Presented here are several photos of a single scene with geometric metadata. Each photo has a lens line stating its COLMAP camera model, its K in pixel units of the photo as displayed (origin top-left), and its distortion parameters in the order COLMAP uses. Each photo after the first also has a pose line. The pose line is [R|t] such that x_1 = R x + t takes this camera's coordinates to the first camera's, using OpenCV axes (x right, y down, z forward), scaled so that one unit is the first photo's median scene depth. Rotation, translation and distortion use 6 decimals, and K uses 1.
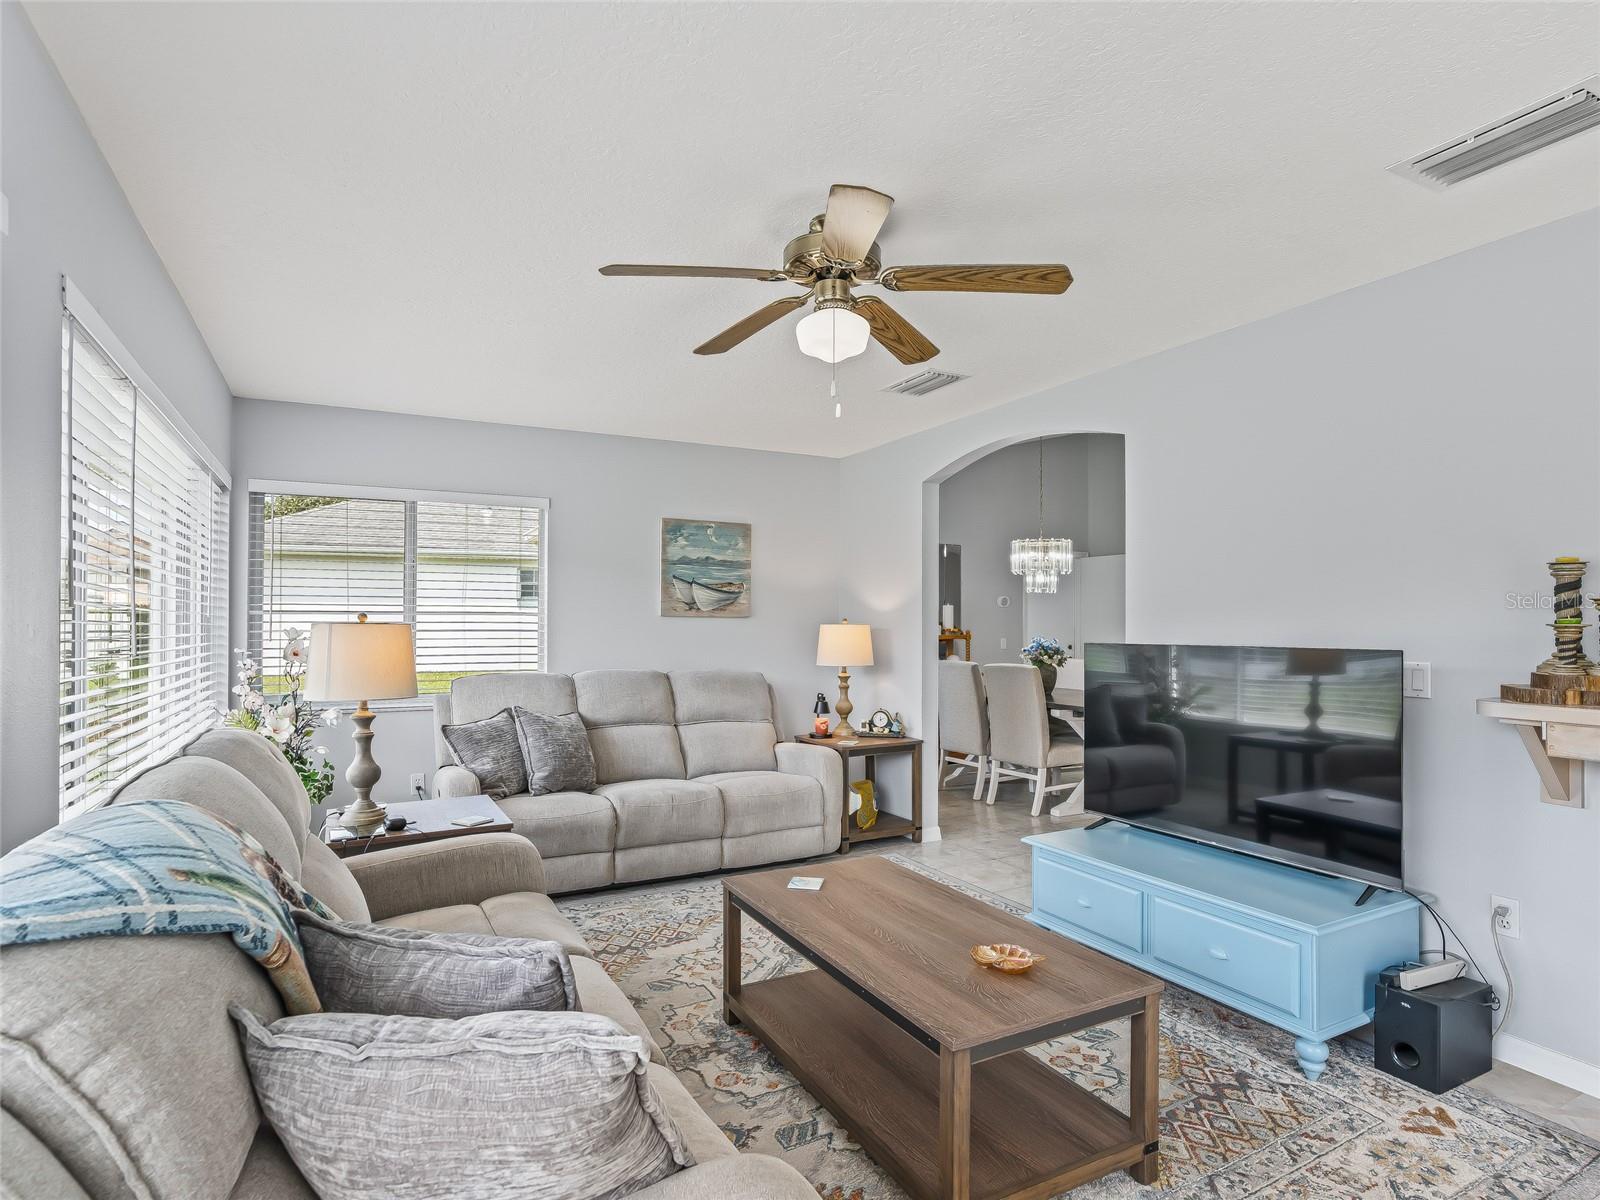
lens RADIAL K [[831.3, 0, 799.3], [0, 831.3, 615.2], [0, 0, 1]] dist [-0.022893, 0.005552]
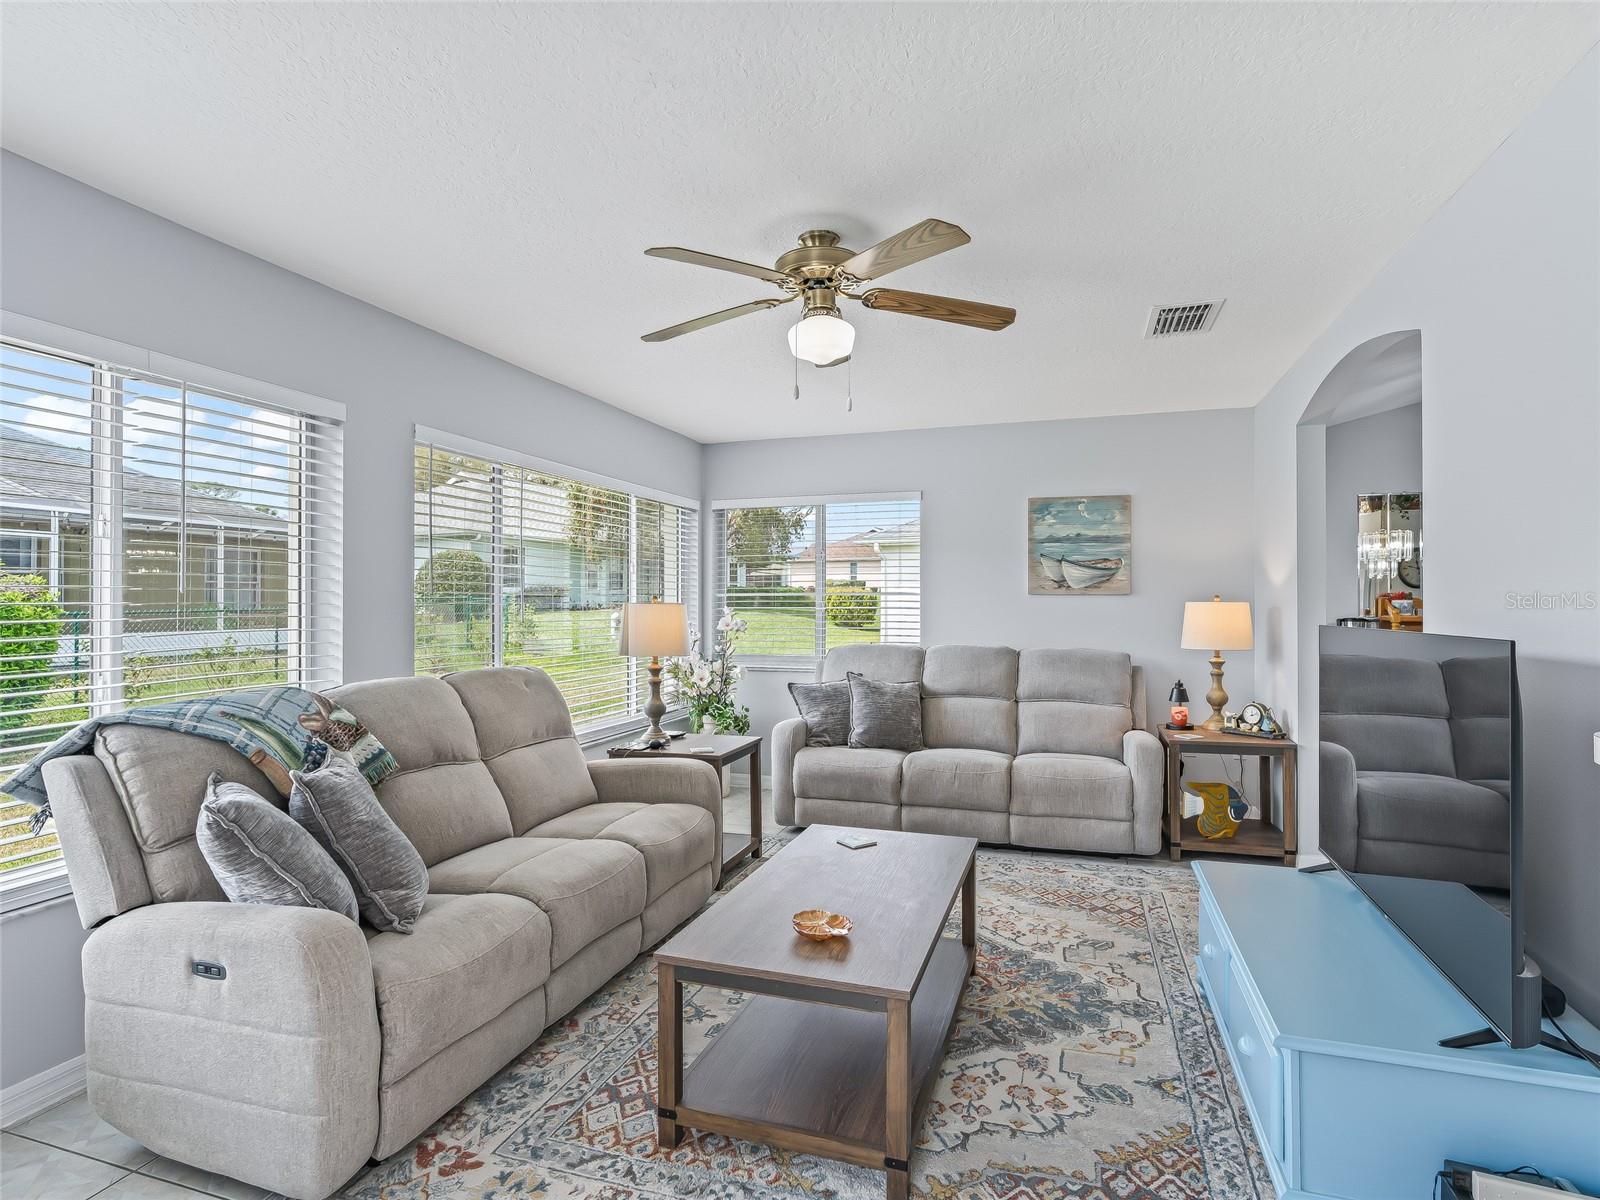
lens RADIAL K [[831.3, 0, 823.2], [0, 831.3, 598.7], [0, 0, 1]] dist [-0.022893, 0.005552]
pose [[0.706728, -0.006832, -0.707452, 0.402480], [0.011869, 0.999927, 0.002200, 0.001157], [0.707386, -0.009952, 0.706758, 0.108439]]
